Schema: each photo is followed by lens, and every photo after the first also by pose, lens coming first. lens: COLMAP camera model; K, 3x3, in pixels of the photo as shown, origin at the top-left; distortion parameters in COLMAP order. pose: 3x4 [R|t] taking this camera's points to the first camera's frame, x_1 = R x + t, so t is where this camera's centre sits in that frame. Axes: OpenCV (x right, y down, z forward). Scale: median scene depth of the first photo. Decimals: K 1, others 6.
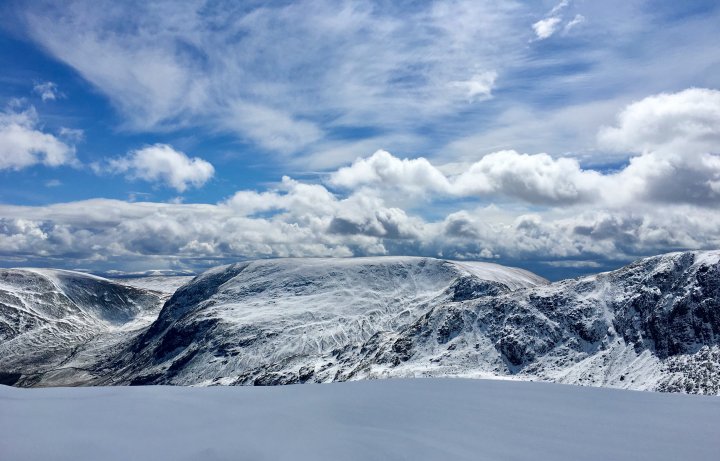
lens RADIAL K [[614.5, 0, 354.2], [0, 614.5, 234.8], [0, 0, 1]] dist [0.007009, -0.001047]
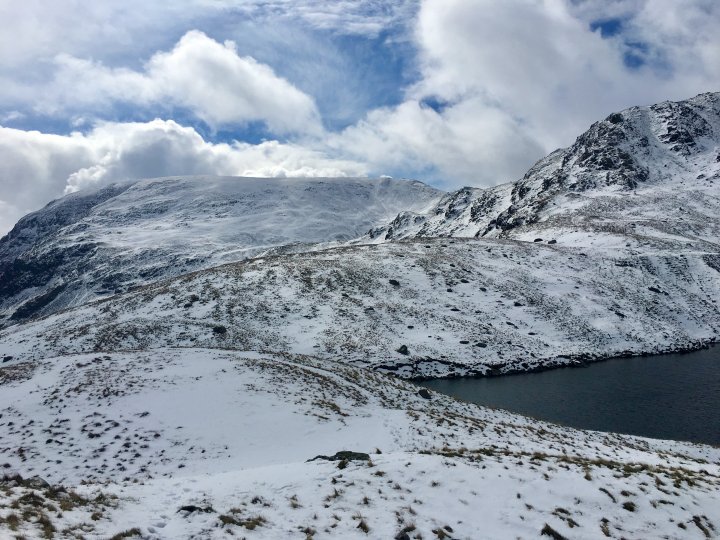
lens RADIAL K [[605.5, 0, 359.3], [0, 605.5, 268.9], [0, 0, 1]] dist [0.078777, -0.094485]
pose [[0.972918, -0.009719, 0.230948, -0.106098], [-0.002978, 0.998506, 0.054566, 0.127388], [-0.231133, -0.053776, 0.971435, 0.333139]]
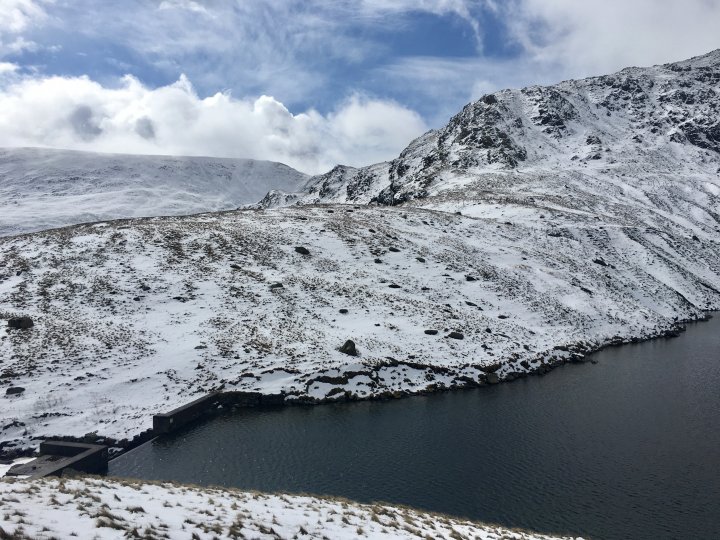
lens RADIAL K [[605.5, 0, 358.8], [0, 605.5, 265.1], [0, 0, 1]] dist [0.078777, -0.094485]
pose [[0.895956, -0.016087, 0.443852, -0.103887], [-0.015399, 0.997618, 0.067241, 0.130930], [-0.443876, -0.067080, 0.893574, 0.355731]]
